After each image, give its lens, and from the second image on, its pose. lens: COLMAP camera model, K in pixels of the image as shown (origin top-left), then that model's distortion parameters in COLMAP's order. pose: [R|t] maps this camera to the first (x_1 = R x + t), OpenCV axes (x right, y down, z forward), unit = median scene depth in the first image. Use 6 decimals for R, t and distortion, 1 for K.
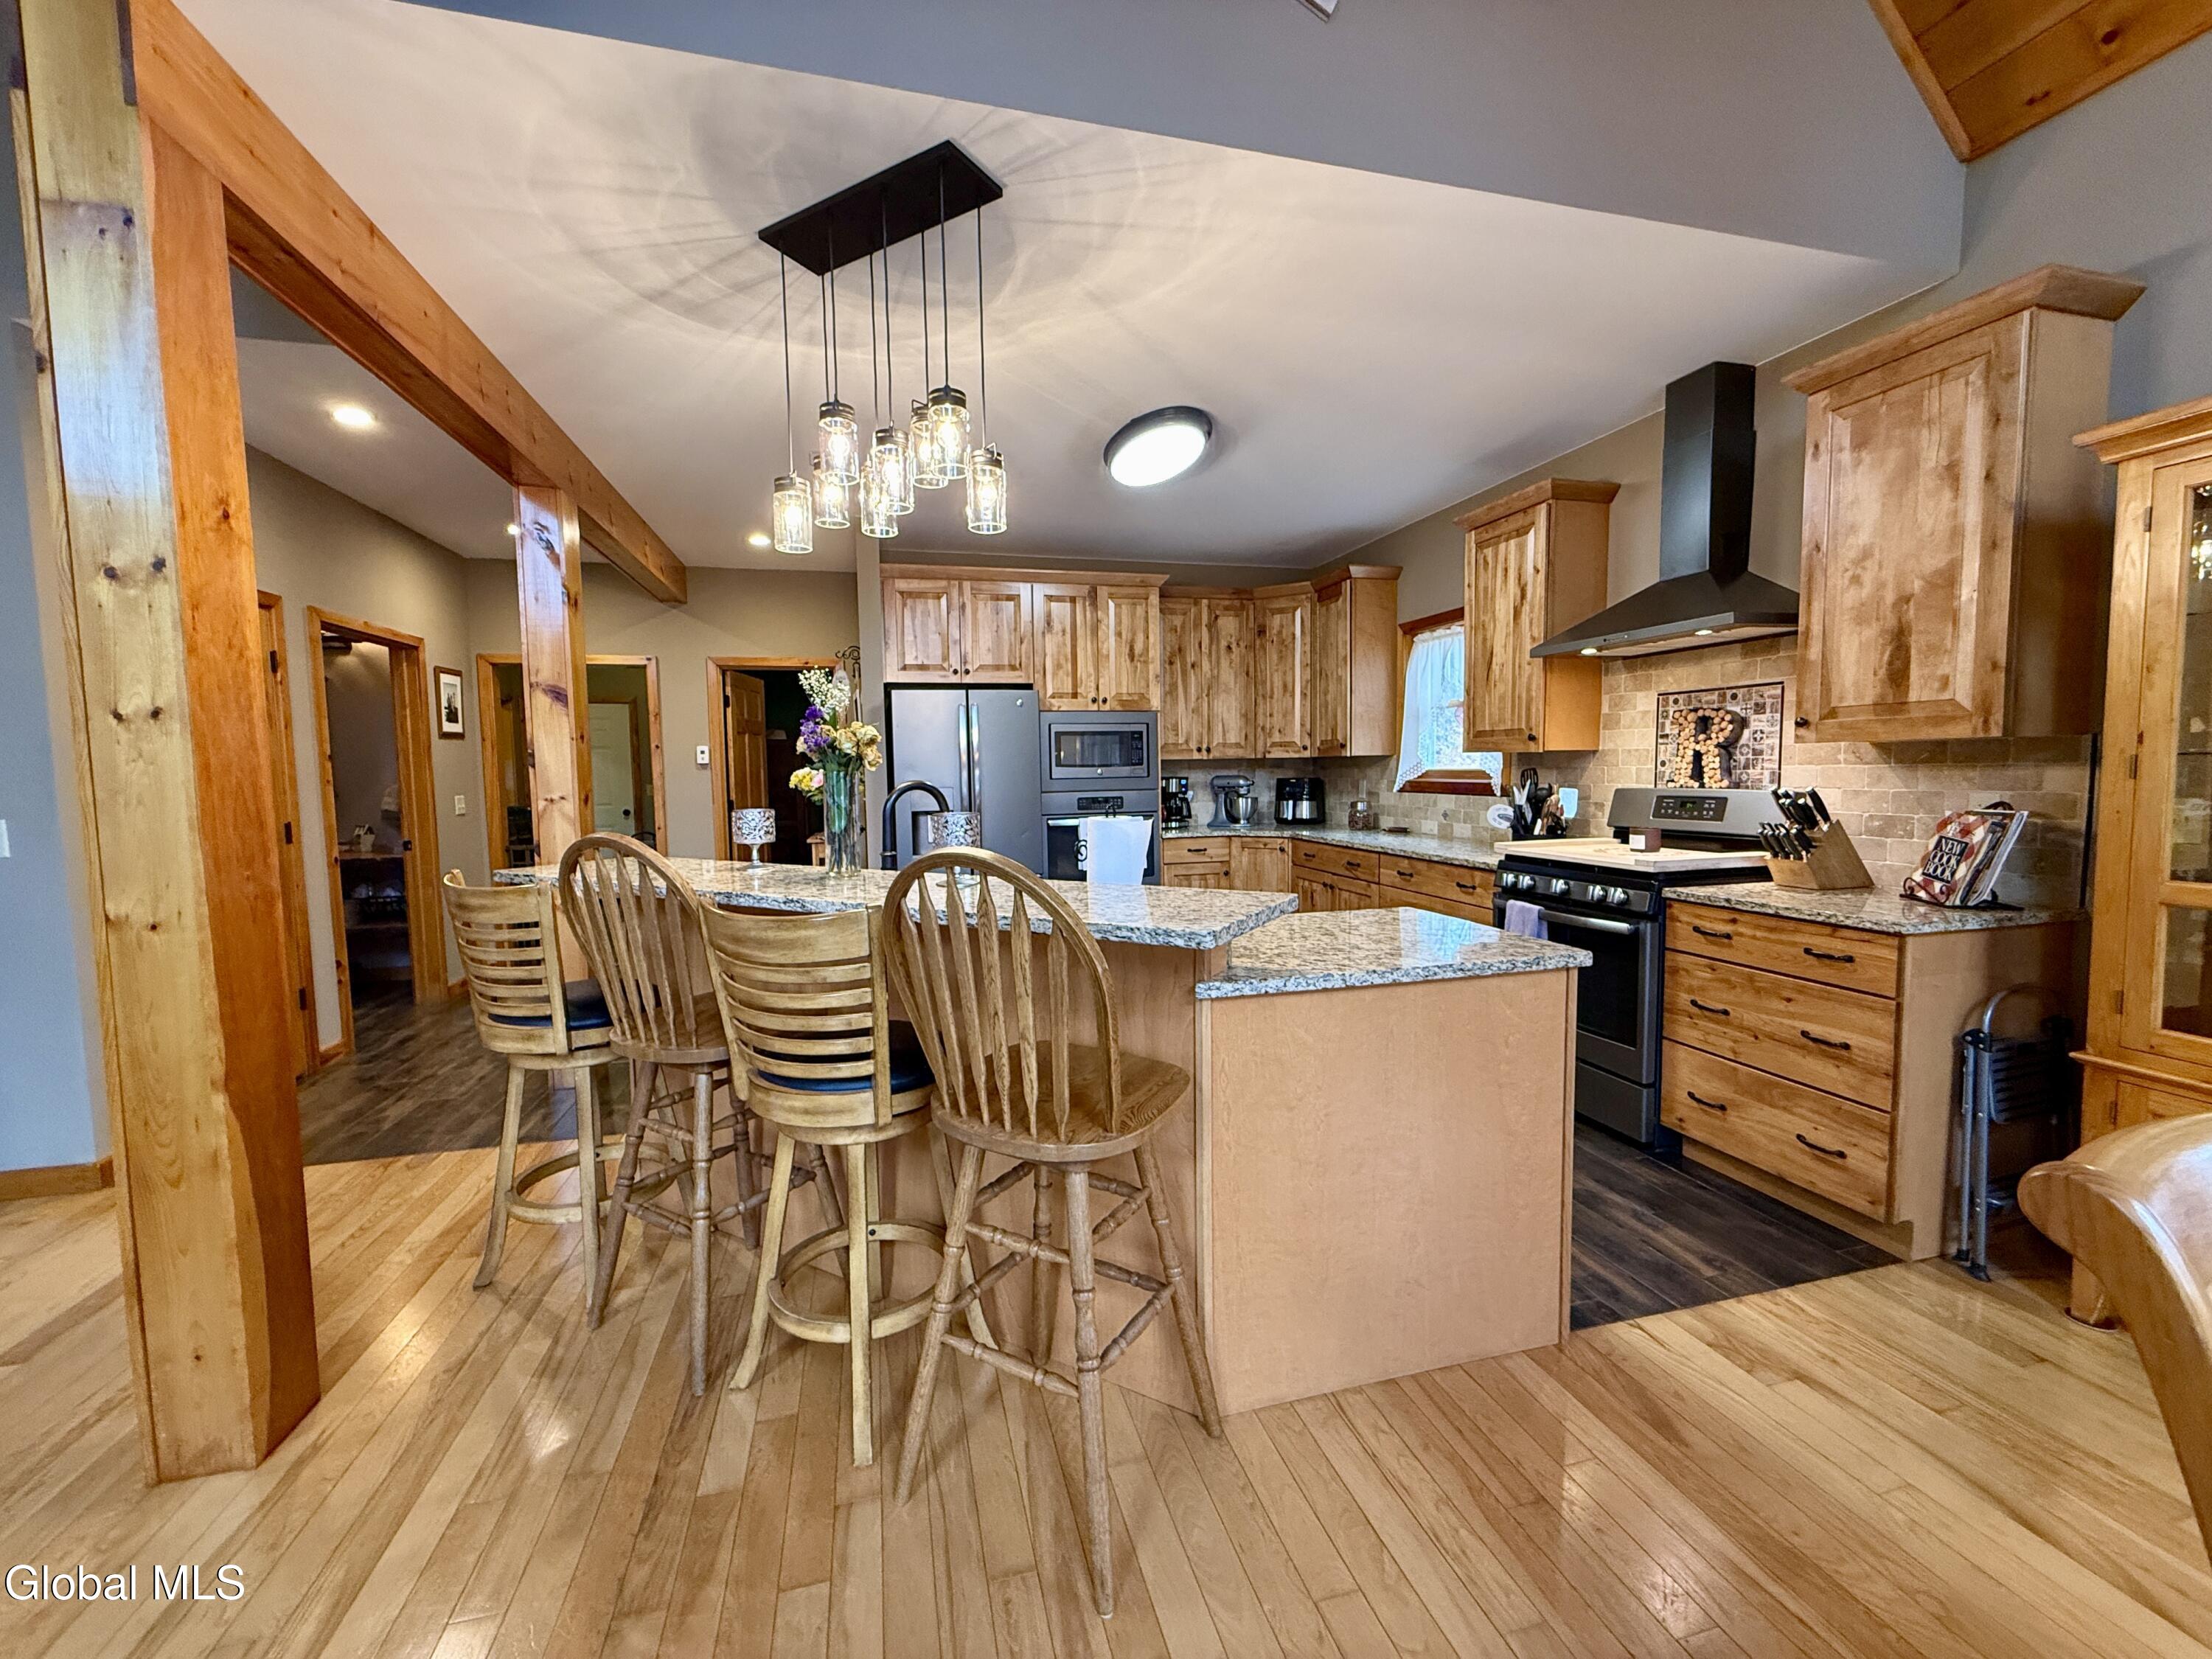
lens RADIAL K [[878.4, 0, 1096.4], [0, 878.4, 831.2], [0, 0, 1]] dist [-0.001176, 0.000222]
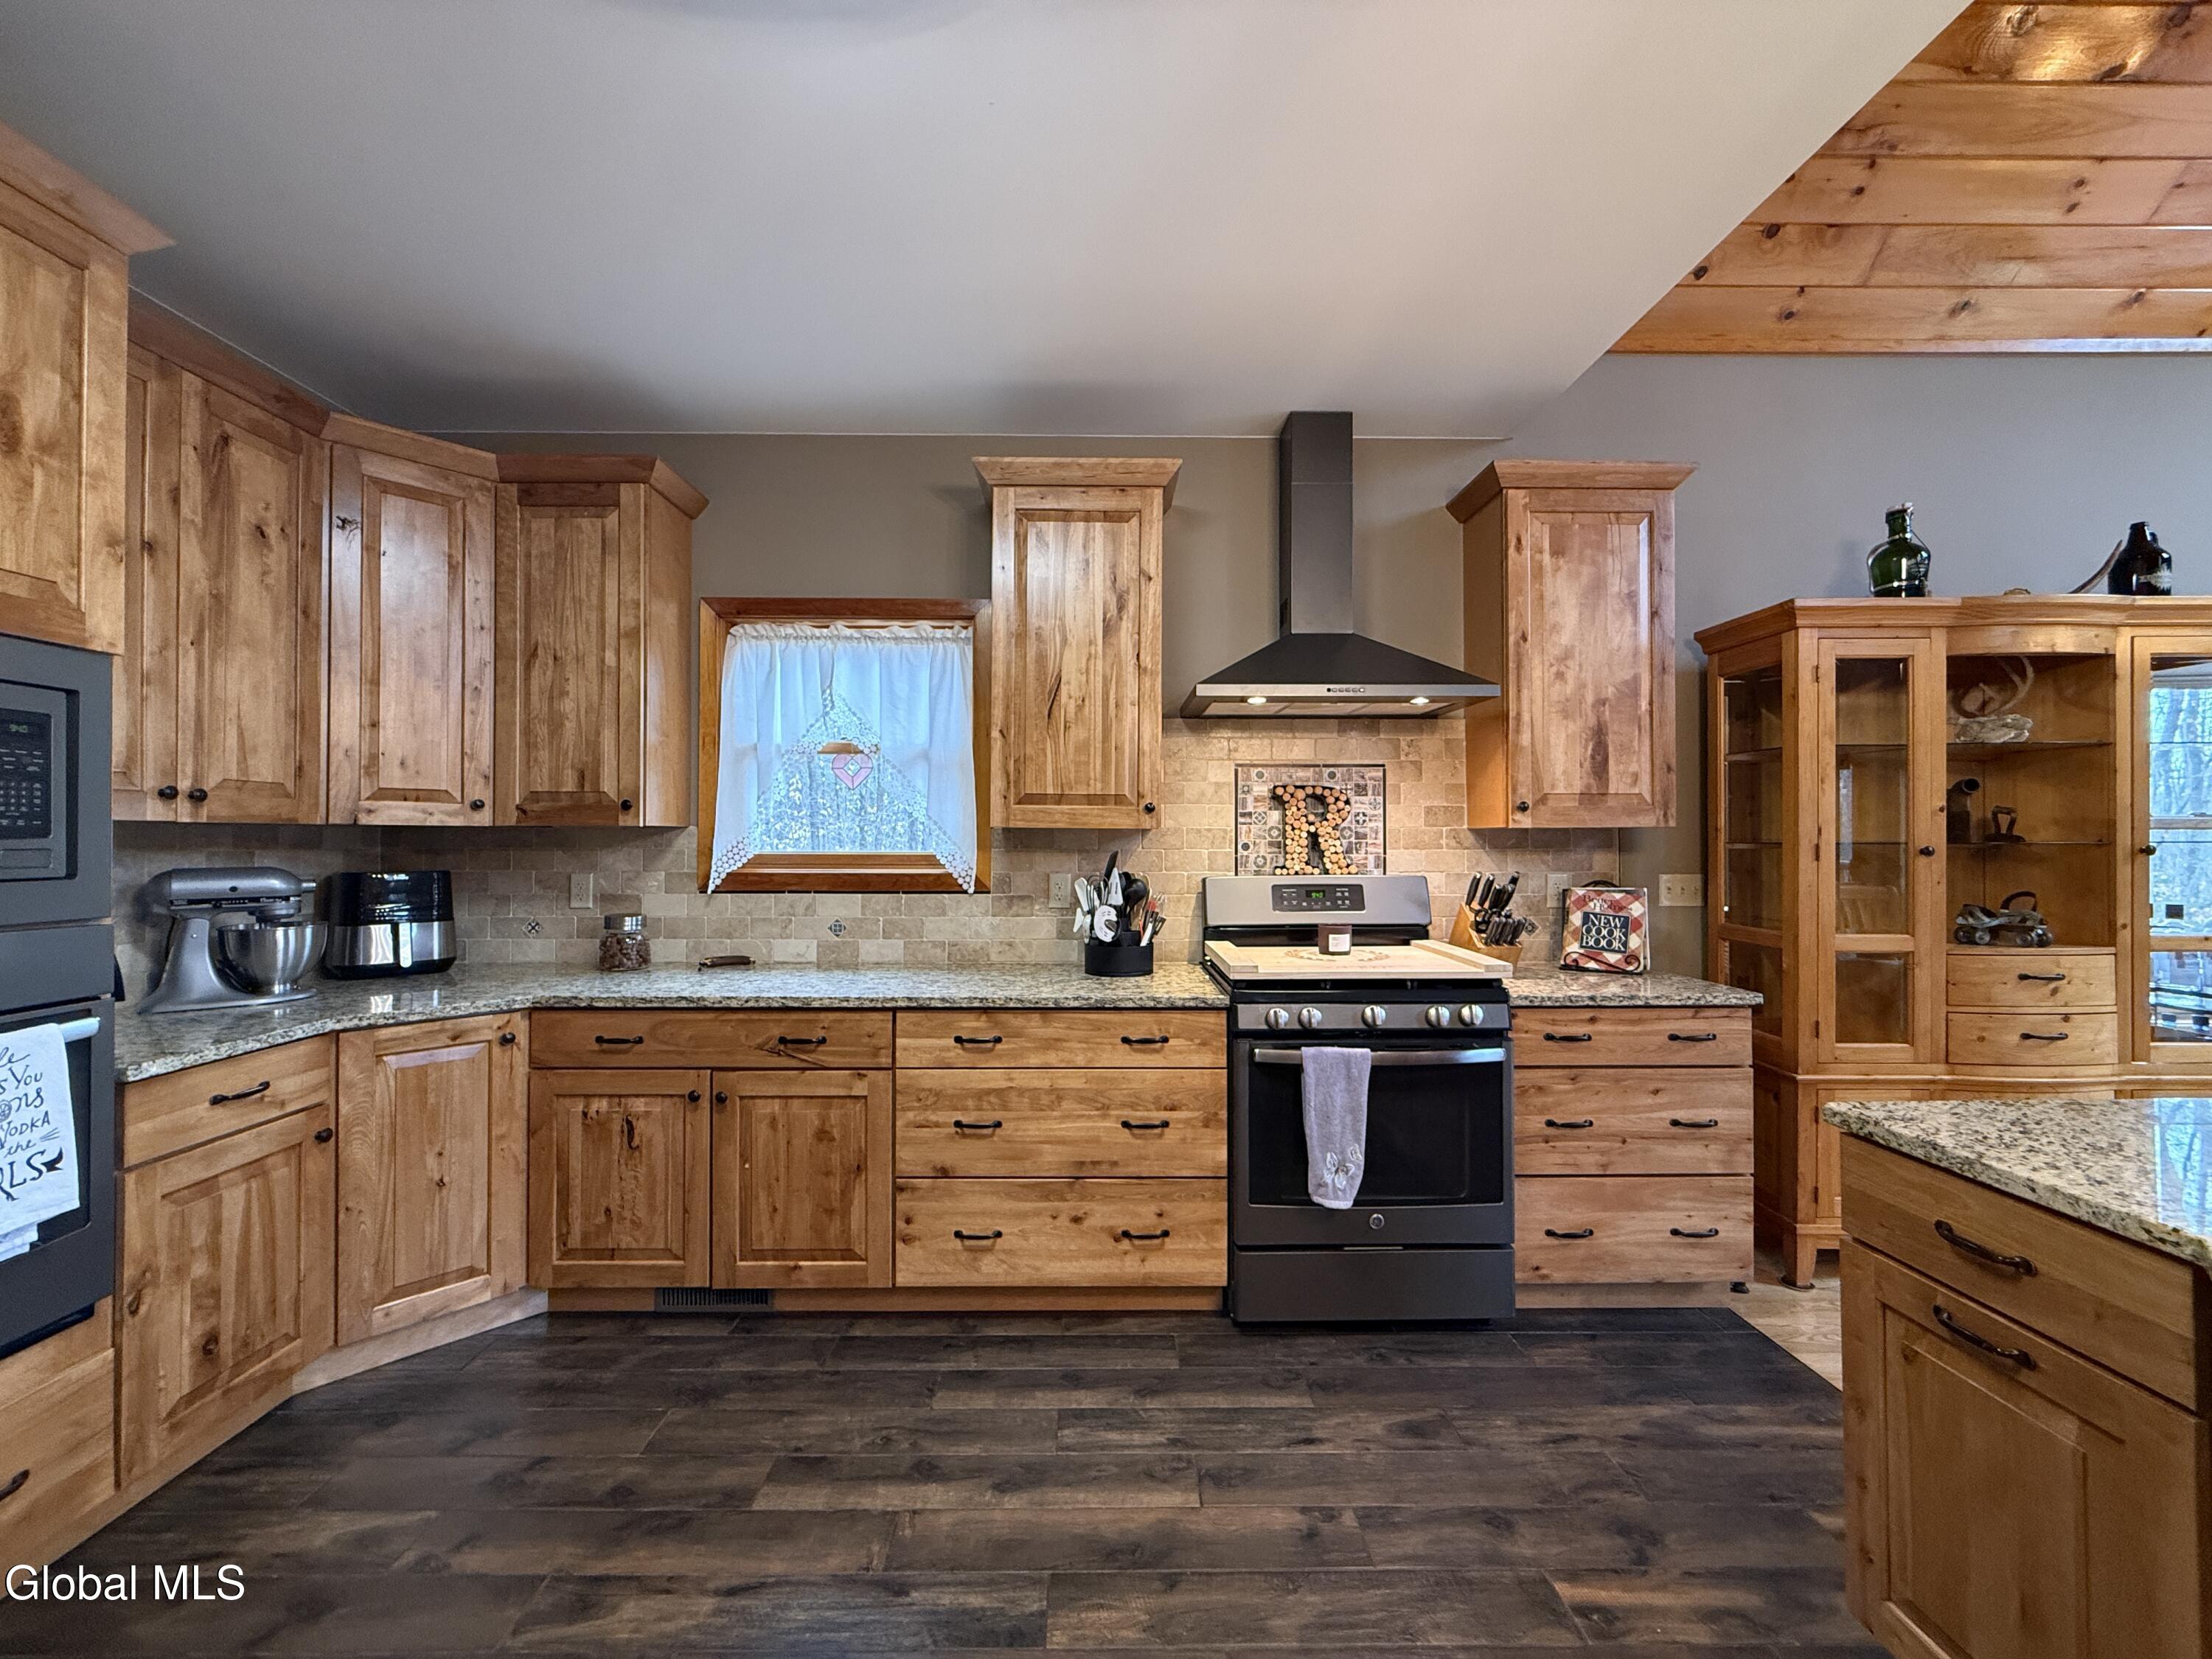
lens RADIAL K [[878.4, 0, 1096.4], [0, 878.4, 831.2], [0, 0, 1]] dist [-0.001176, 0.000222]
pose [[0.236734, 0.025256, 0.971246, -0.263637], [0.066923, 0.996864, -0.042235, -0.081967], [-0.969267, 0.074997, 0.234301, 1.169941]]
